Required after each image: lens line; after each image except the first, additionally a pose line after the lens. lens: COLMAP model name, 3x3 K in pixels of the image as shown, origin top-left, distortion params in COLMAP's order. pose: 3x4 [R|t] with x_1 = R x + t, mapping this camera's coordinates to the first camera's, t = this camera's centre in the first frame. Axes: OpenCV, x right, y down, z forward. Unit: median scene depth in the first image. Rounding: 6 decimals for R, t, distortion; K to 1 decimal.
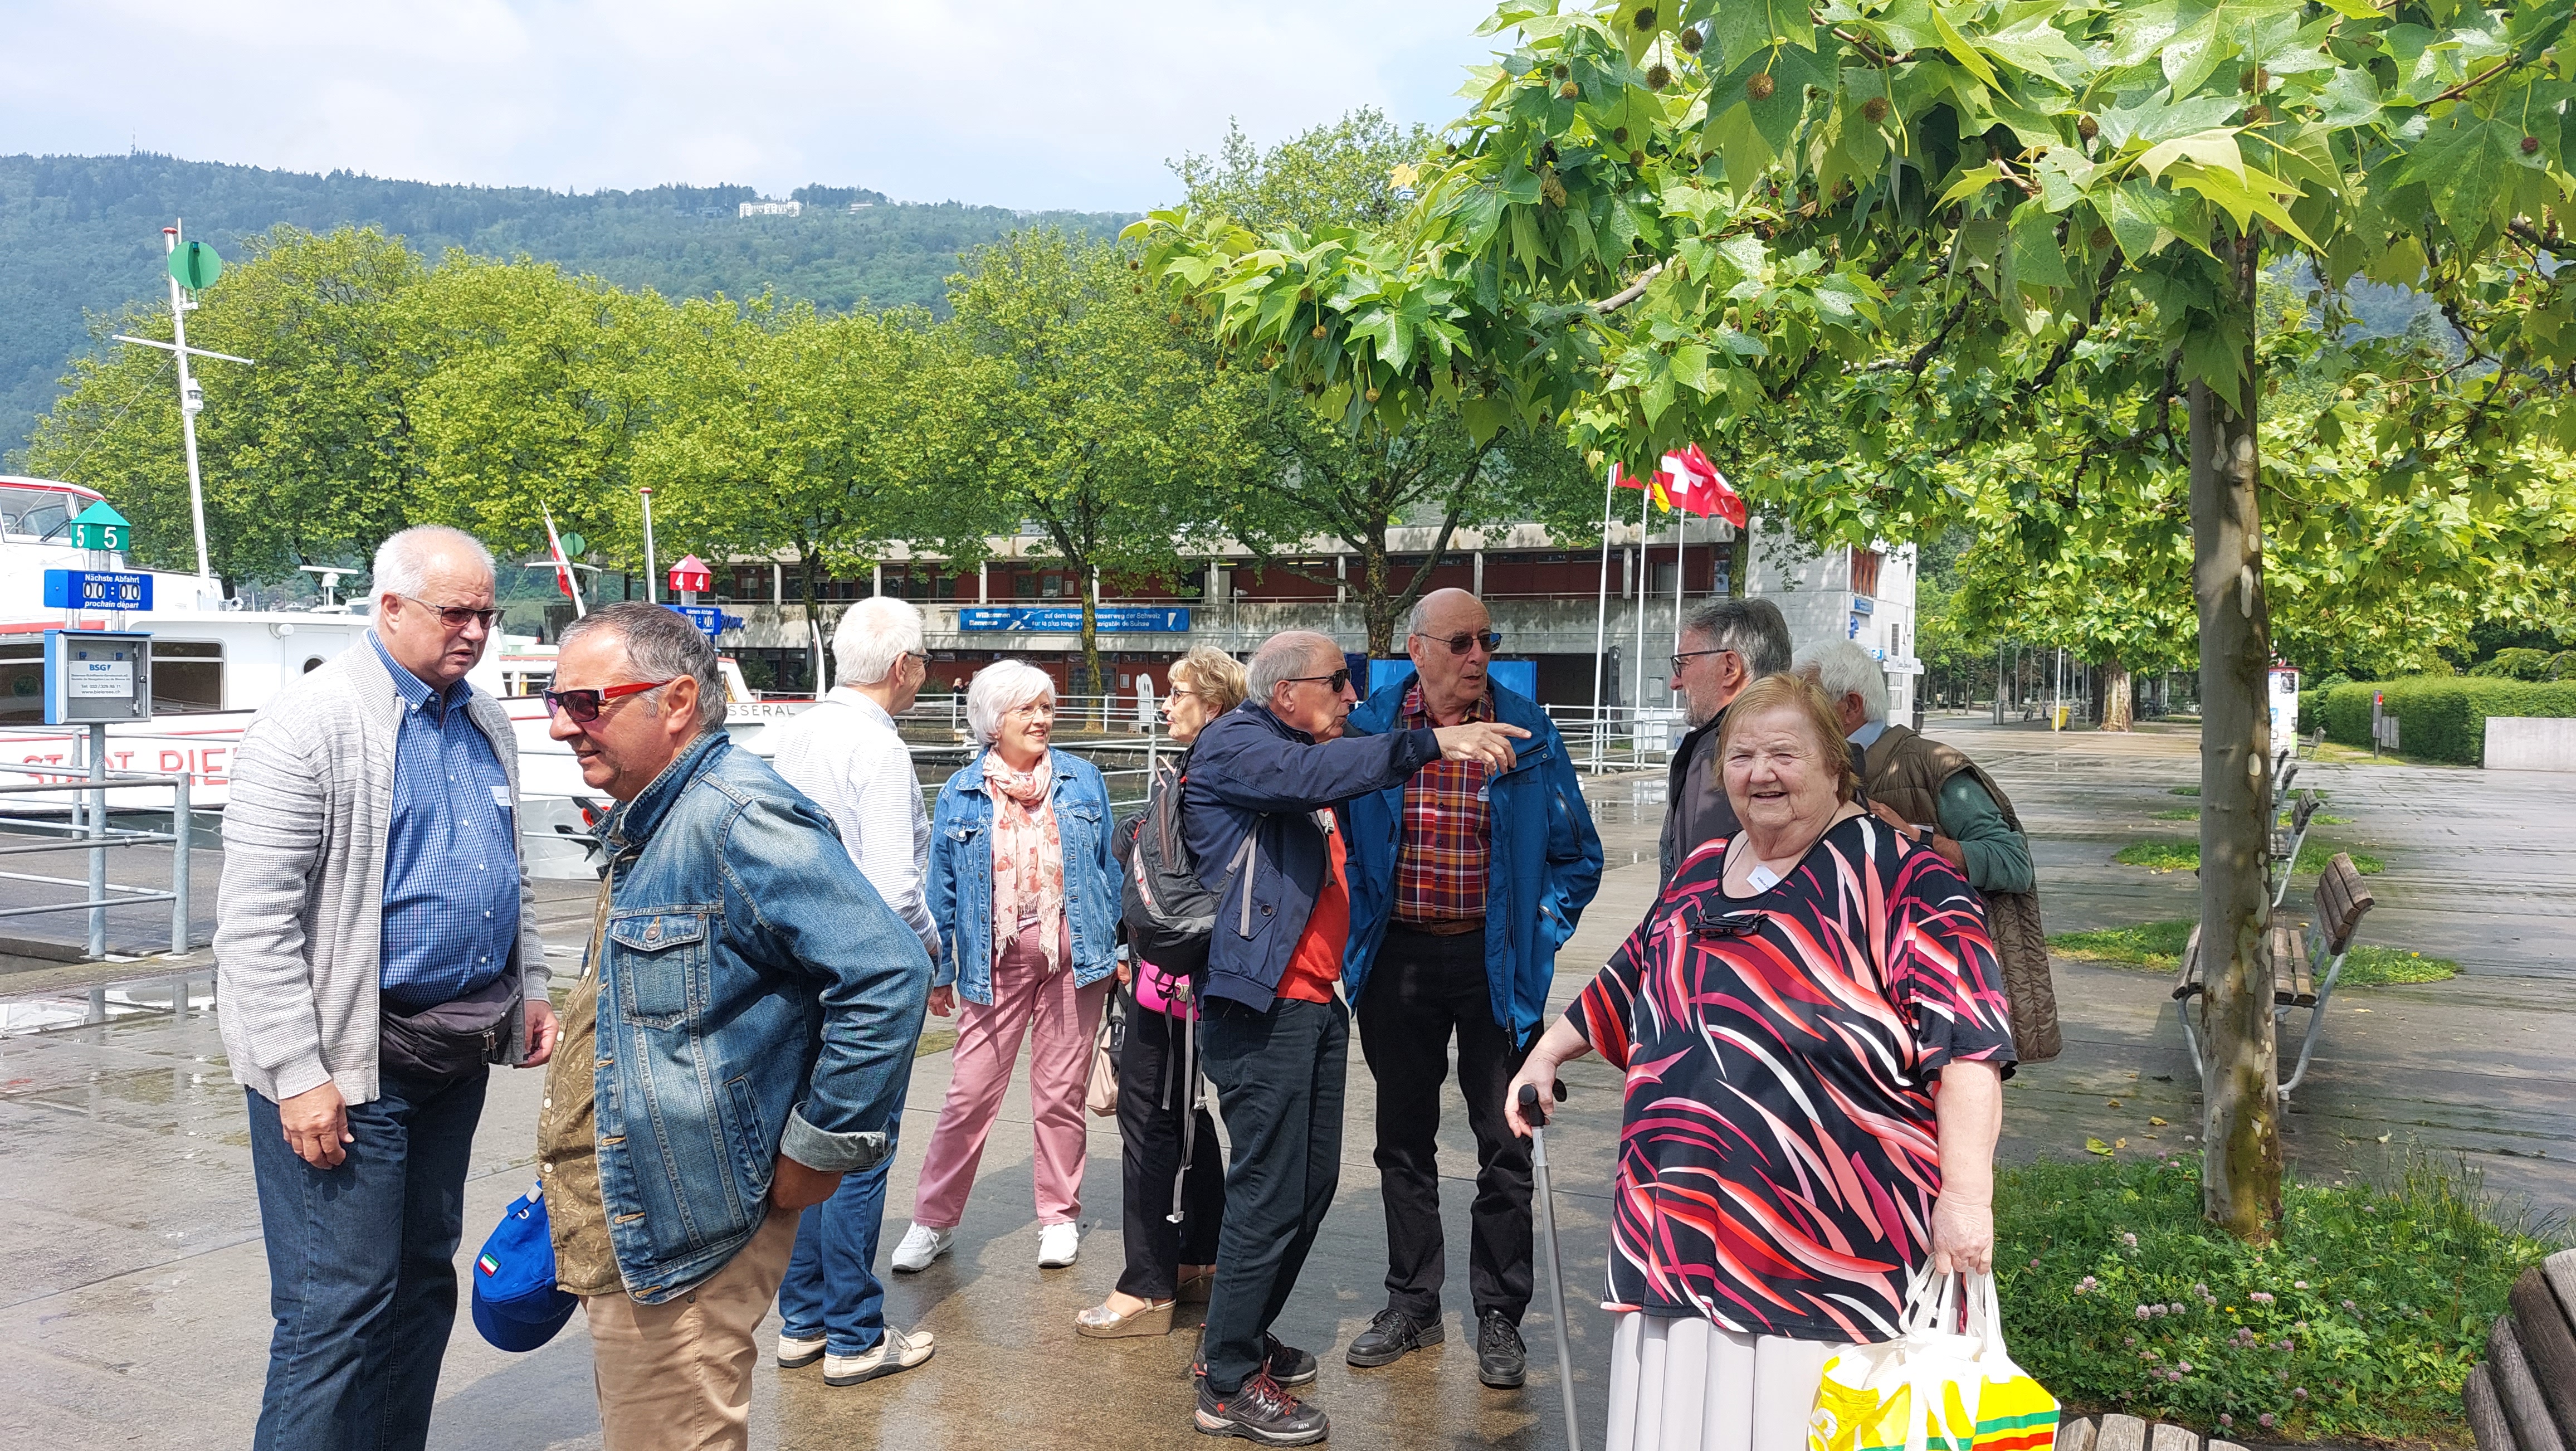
lens RADIAL K [[1801.0, 0, 1294.4], [0, 1801.0, 768.5], [0, 0, 1]] dist [0.037344, -0.042714]
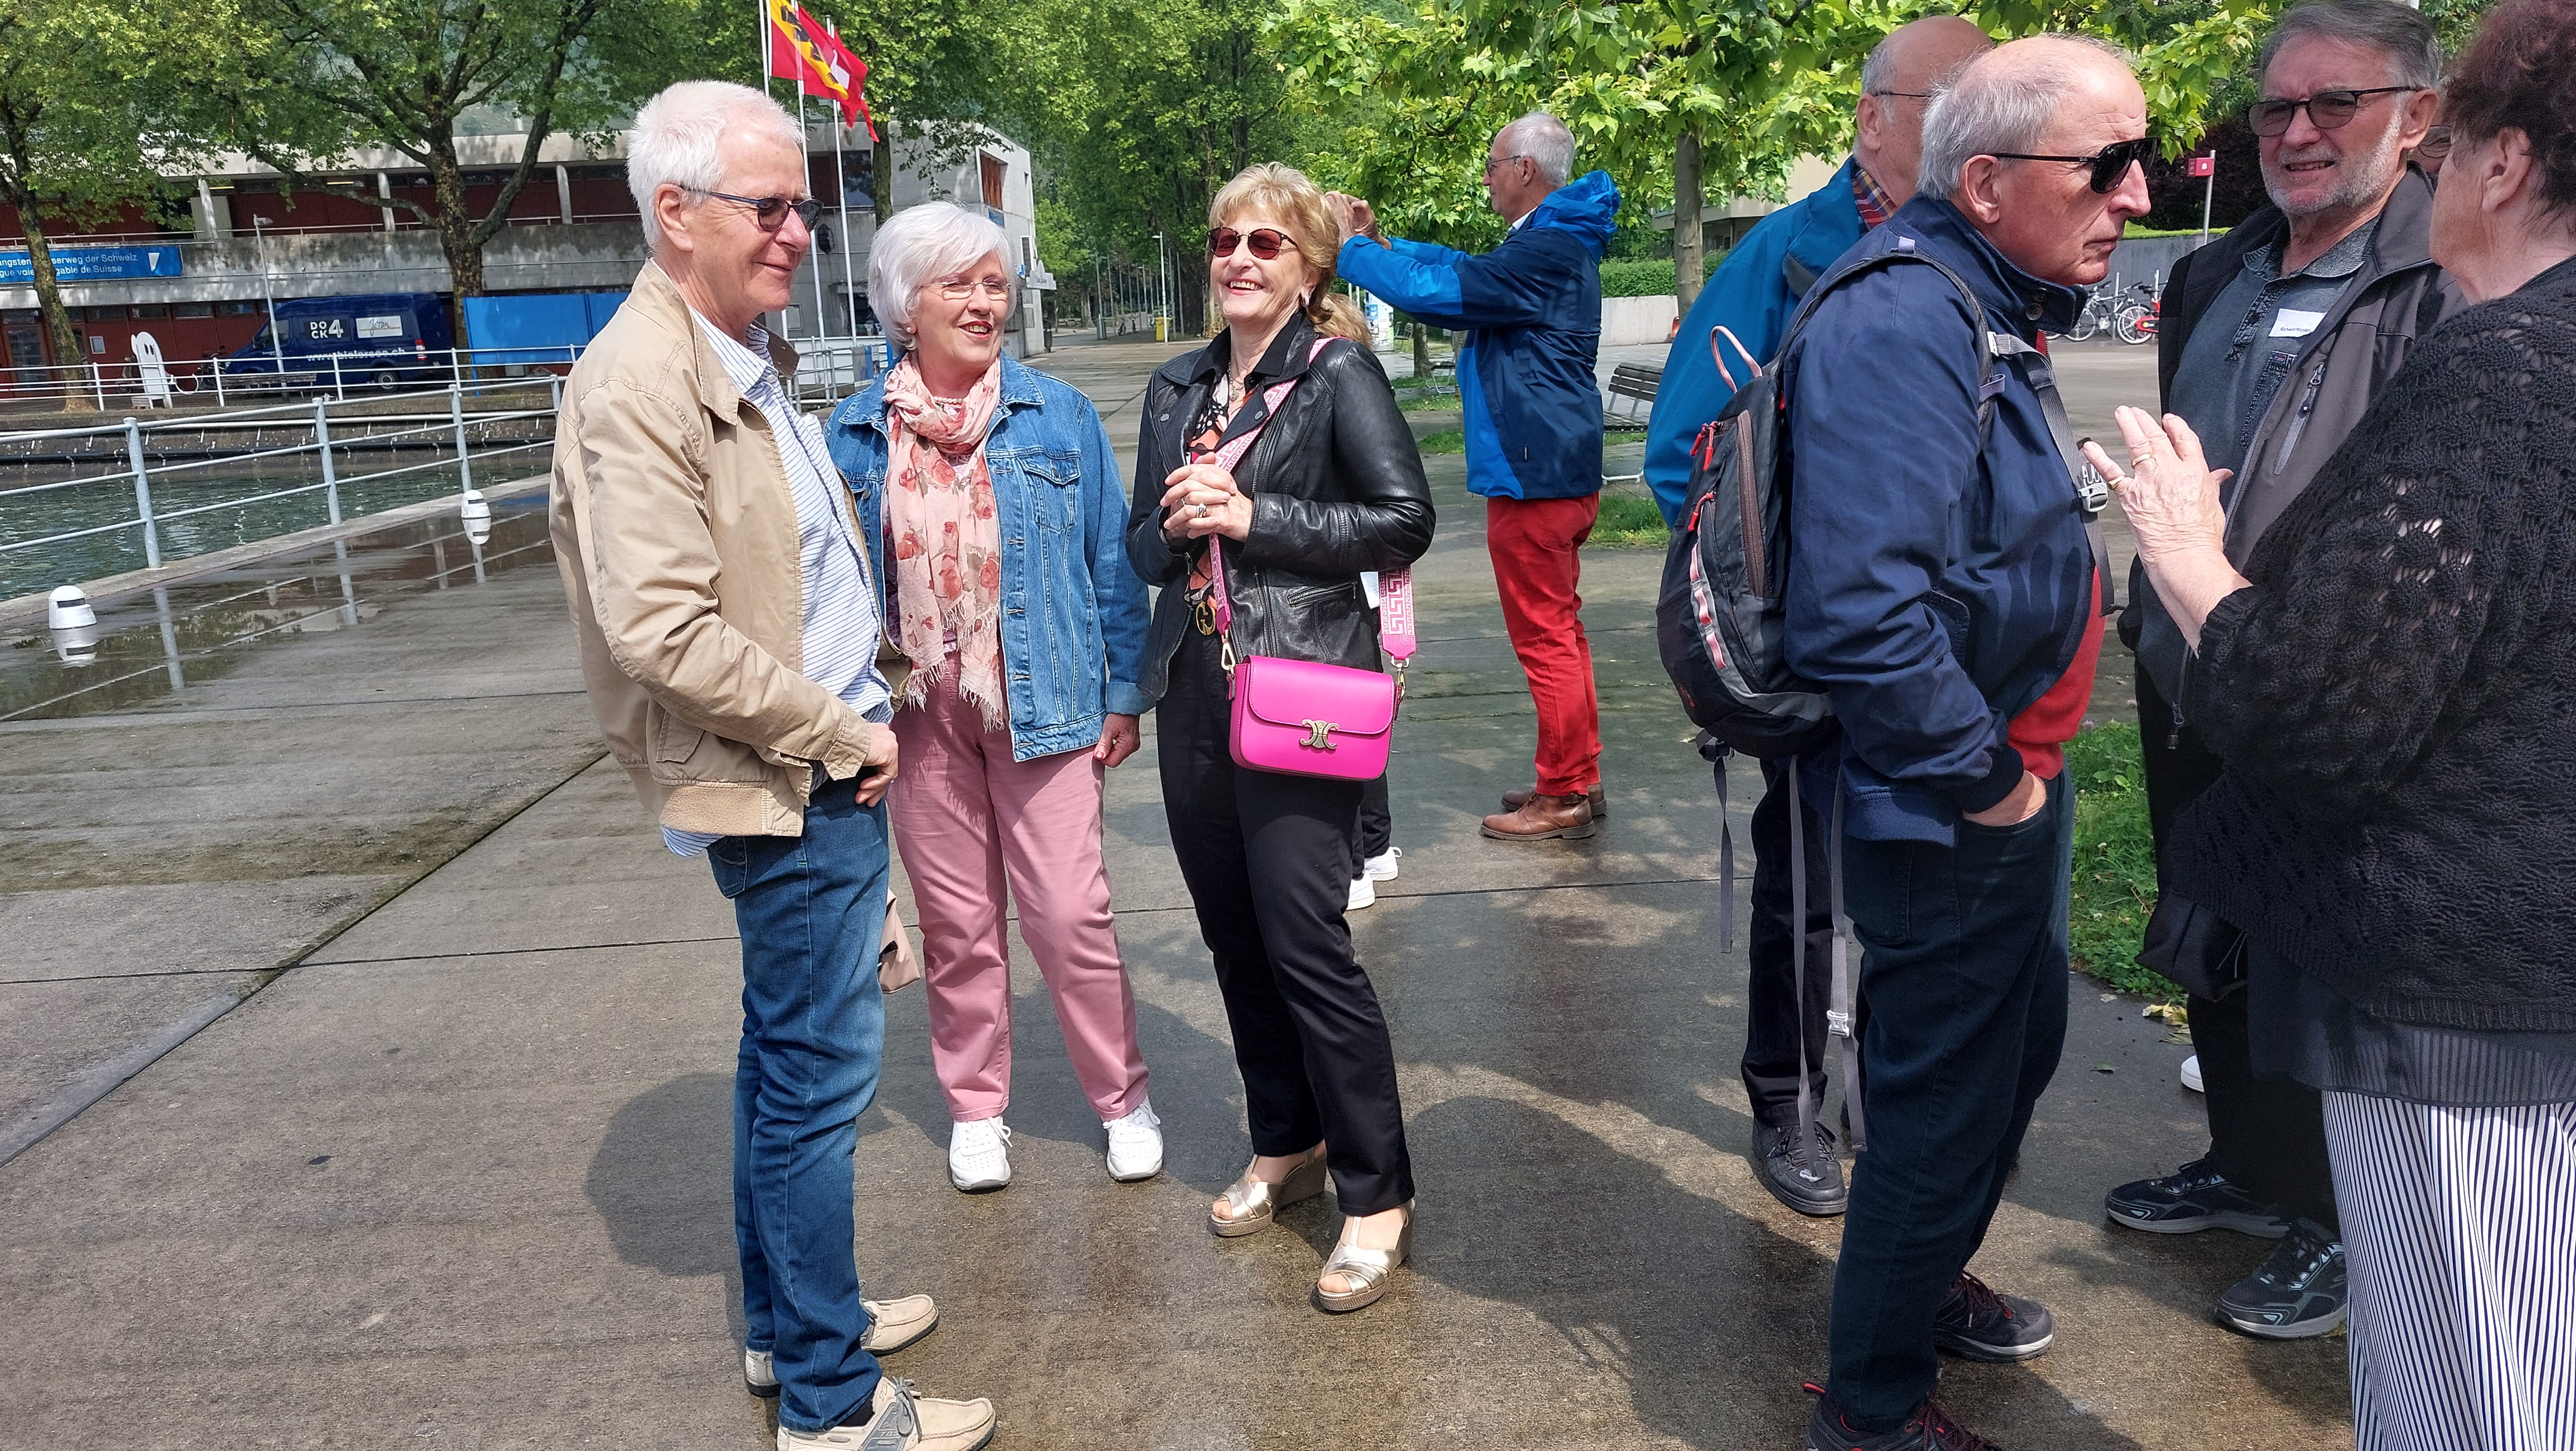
lens RADIAL K [[1839.8, 0, 1288.0], [0, 1839.8, 725.5], [0, 0, 1]] dist [0.042900, -0.045380]
pose [[0.882310, -0.153979, 0.444769, -0.029520], [0.075526, 0.979045, 0.189121, 0.000021], [-0.464570, -0.133272, 0.875450, 0.034371]]
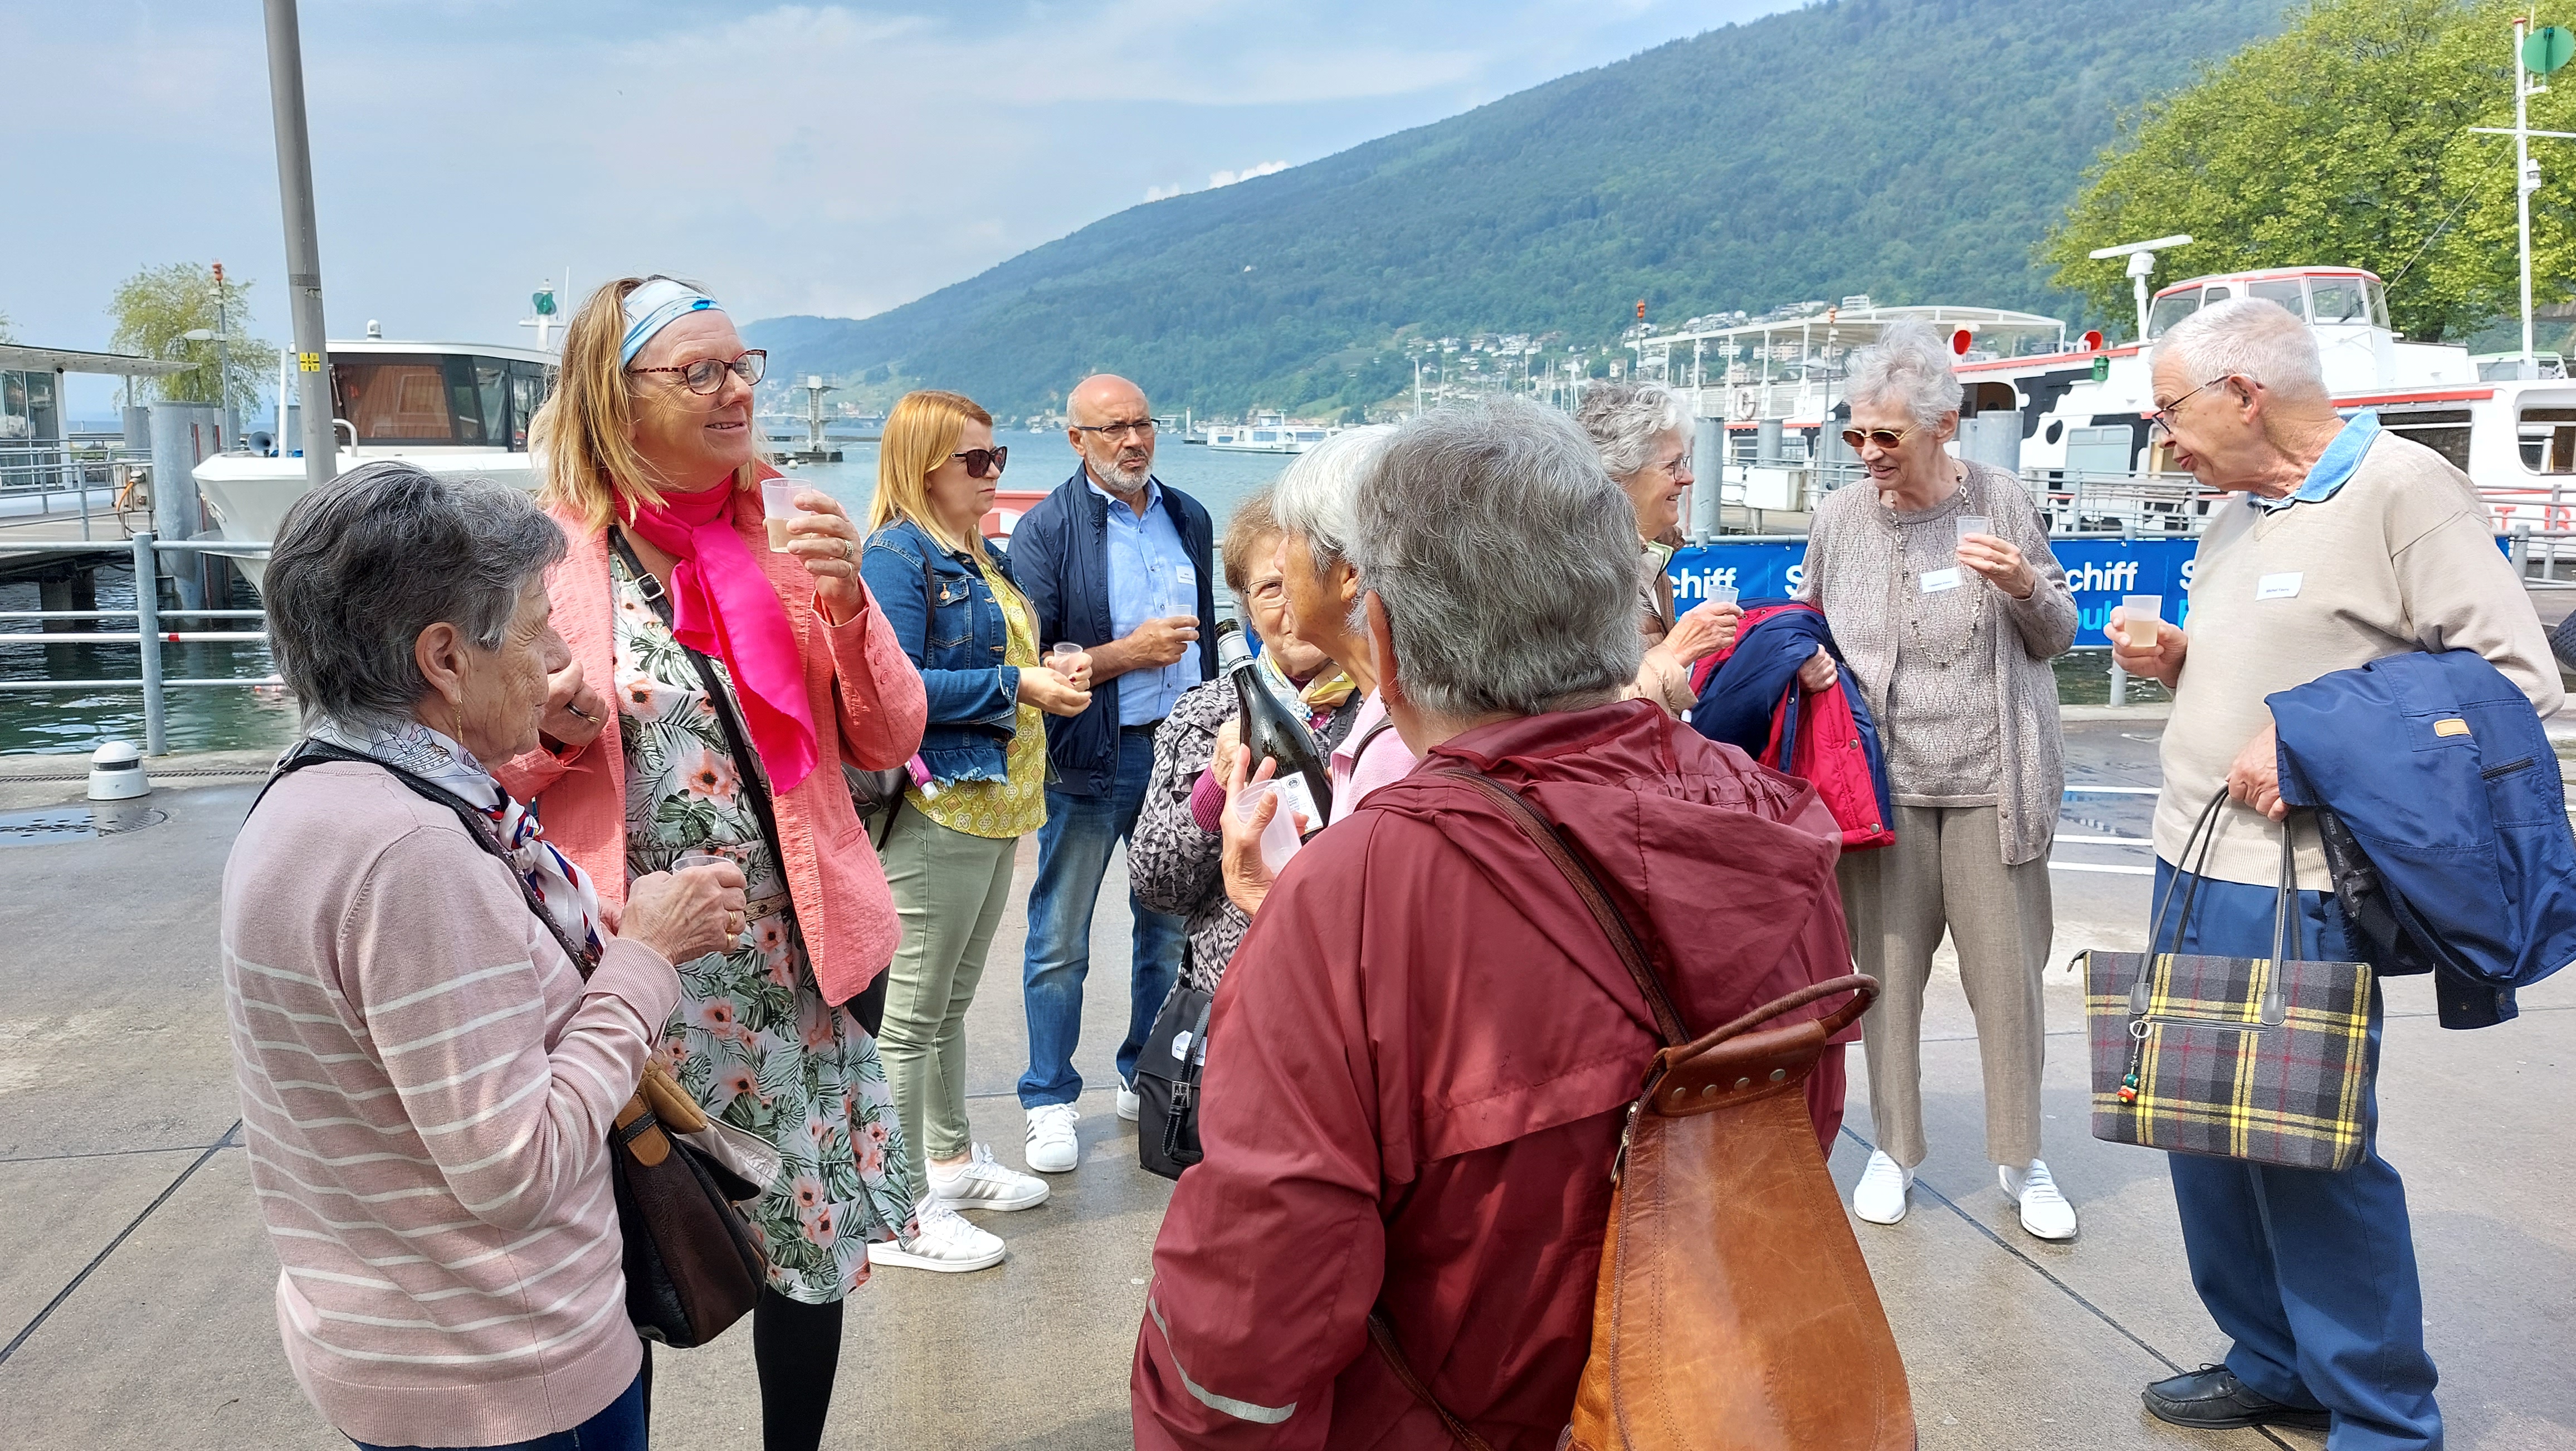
lens RADIAL K [[1838.9, 0, 1314.0], [0, 1838.9, 724.3], [0, 0, 1]] dist [0.050116, -0.056968]
pose [[0.626793, 0.107664, -0.771712, -0.074068], [-0.029922, 0.993003, 0.114233, 0.005058], [0.778611, -0.048509, 0.625629, -0.110156]]
